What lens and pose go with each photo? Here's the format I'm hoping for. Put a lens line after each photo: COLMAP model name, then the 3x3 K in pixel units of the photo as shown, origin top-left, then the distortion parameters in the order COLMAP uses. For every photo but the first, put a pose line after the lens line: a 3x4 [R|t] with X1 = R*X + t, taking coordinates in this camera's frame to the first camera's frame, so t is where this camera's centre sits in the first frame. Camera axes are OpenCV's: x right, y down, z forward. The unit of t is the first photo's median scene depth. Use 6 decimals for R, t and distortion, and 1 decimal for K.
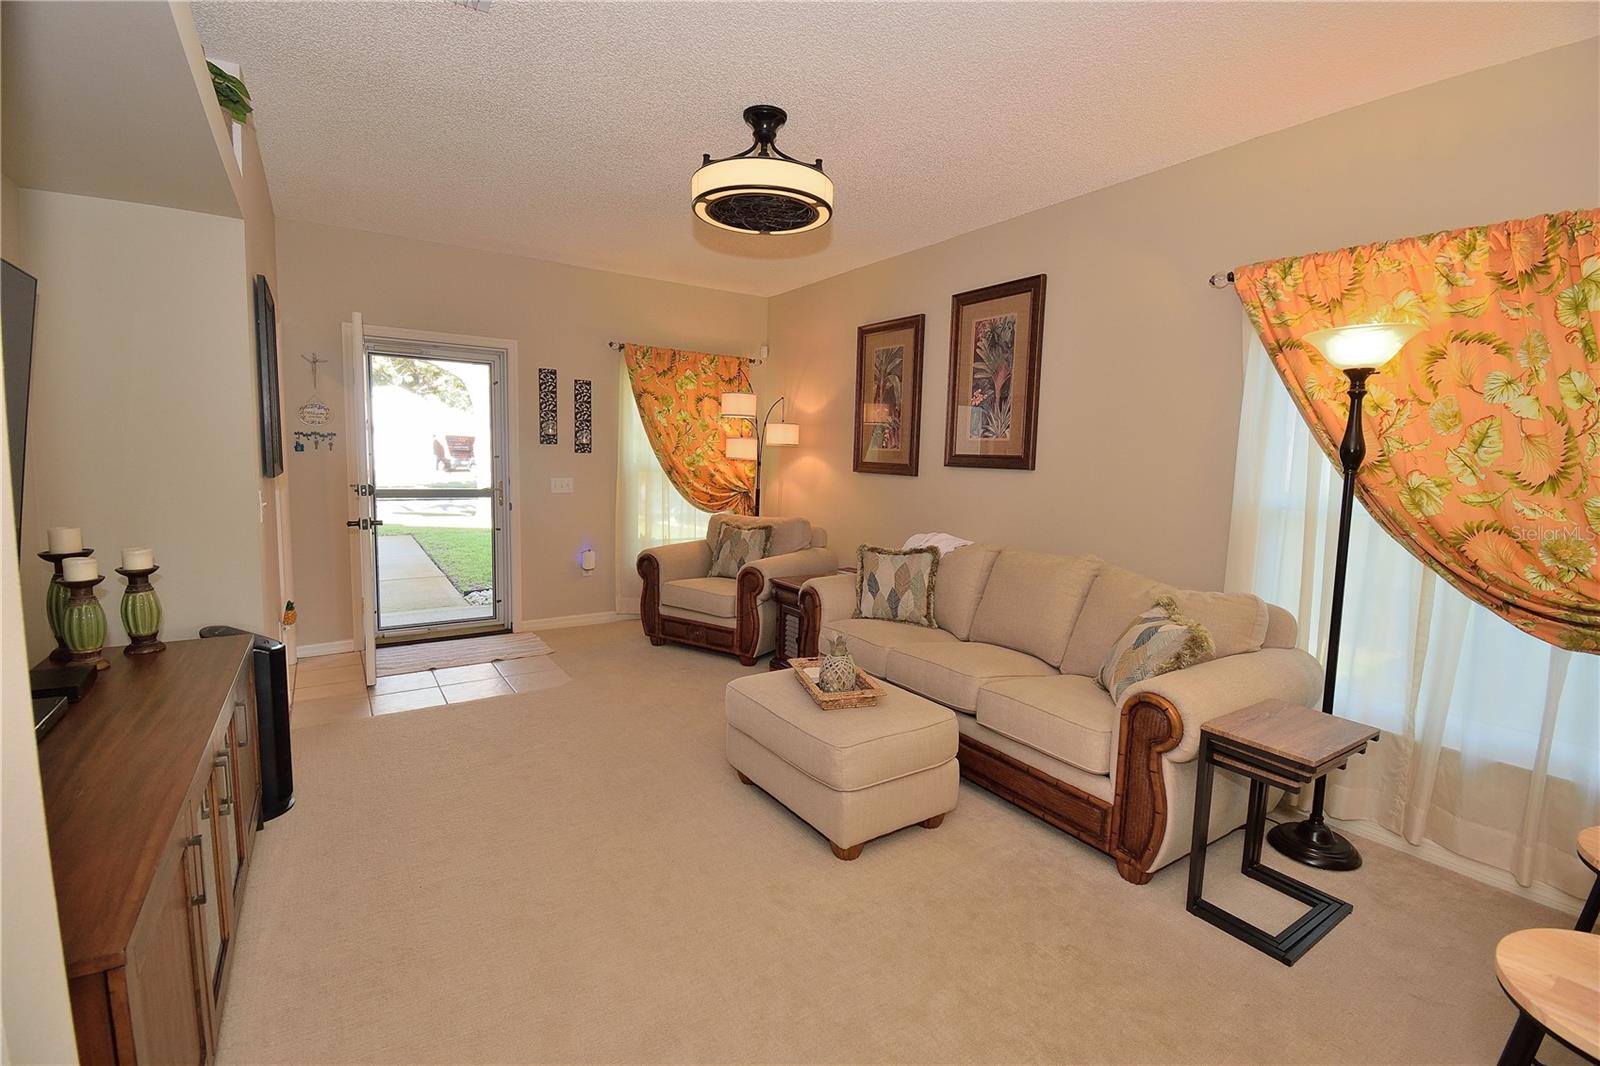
lens RADIAL K [[713.4, 0, 813.0], [0, 713.4, 533.0], [0, 0, 1]] dist [0.001615, -0.004676]
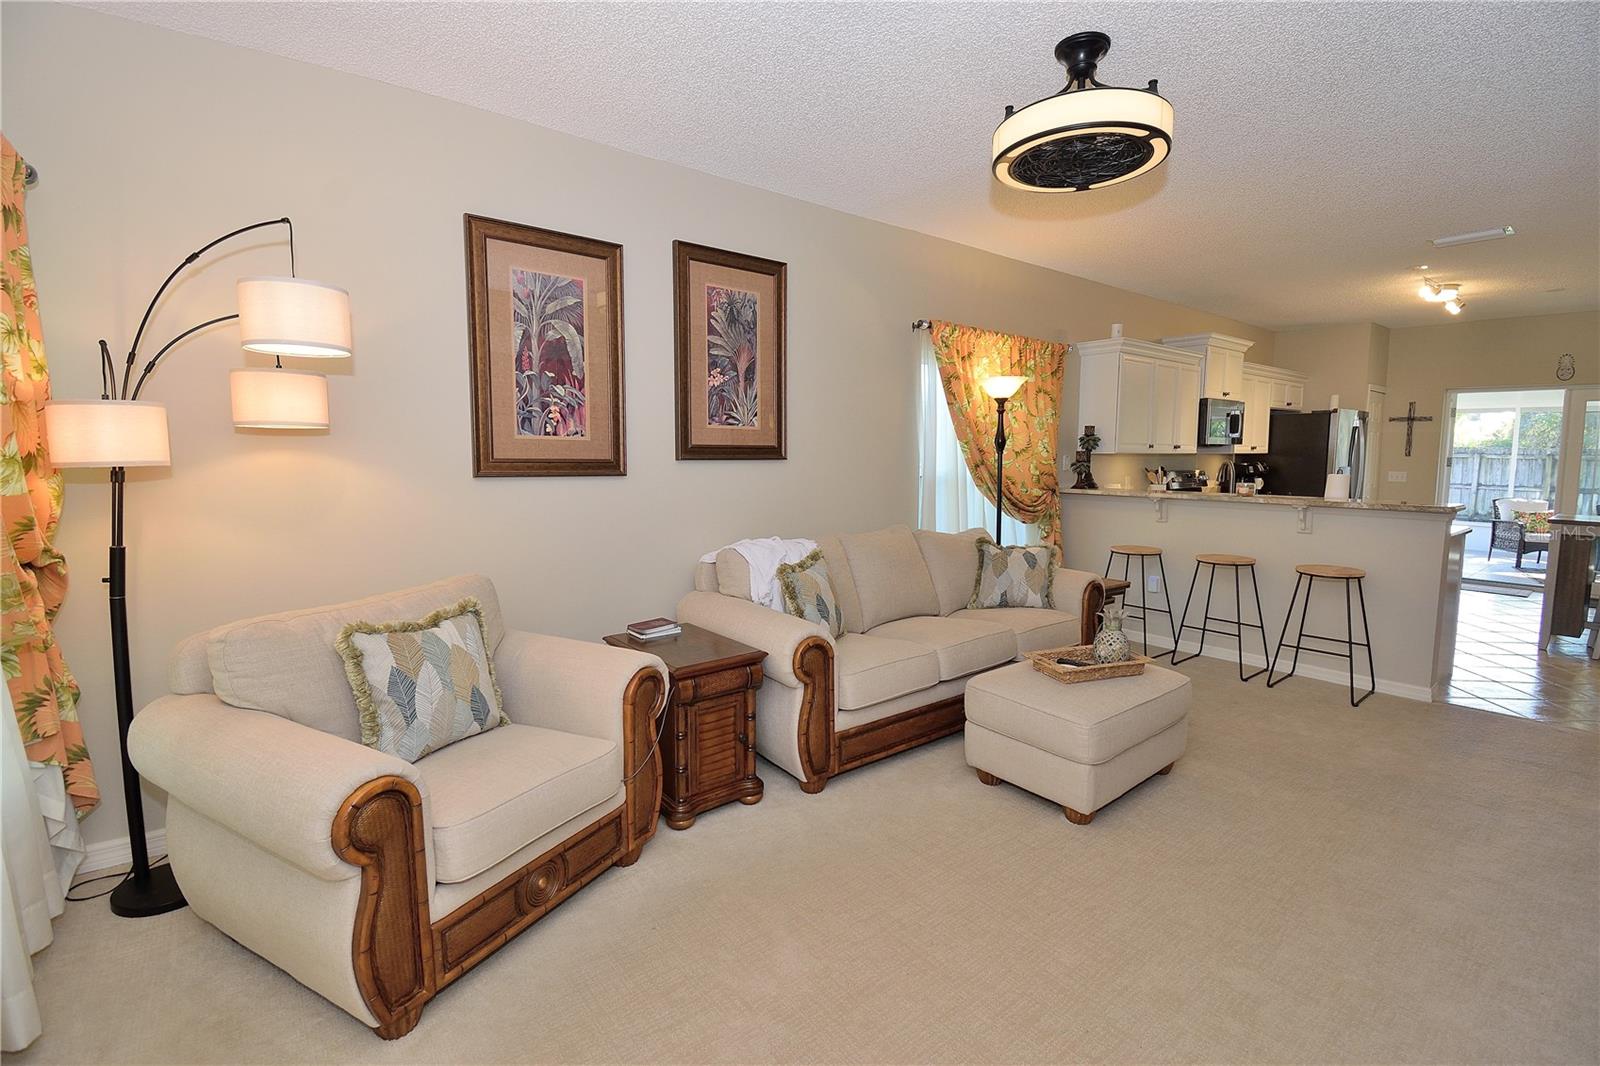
lens RADIAL K [[713.4, 0, 815.5], [0, 713.4, 537.4], [0, 0, 1]] dist [0.001615, -0.004676]
pose [[-0.084826, -0.145361, 0.985736, -0.668709], [0.103642, 0.982648, 0.153825, -0.125345], [-0.990991, 0.115212, -0.068288, 0.994821]]
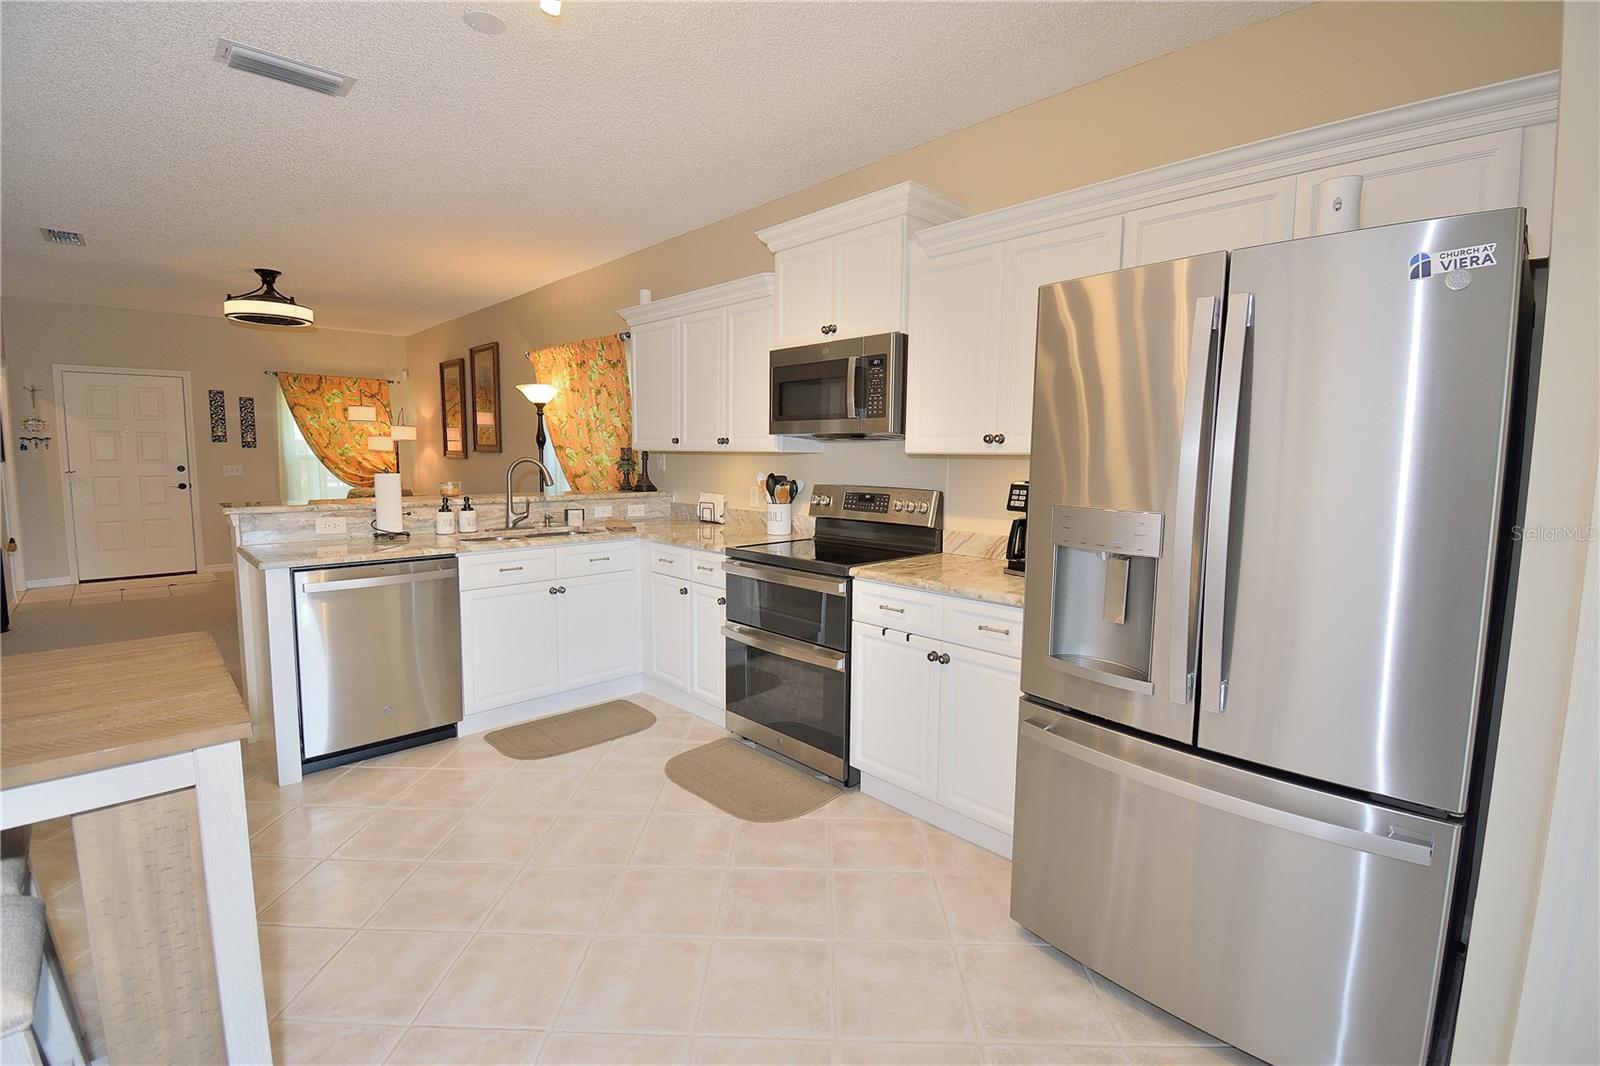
lens RADIAL K [[713.4, 0, 807.9], [0, 713.4, 525.6], [0, 0, 1]] dist [0.001615, -0.004676]
pose [[0.984116, -0.035286, 0.173983, 0.713236], [0.035644, 0.999364, 0.001066, 0.110877], [-0.173910, 0.005152, 0.984748, -0.816500]]
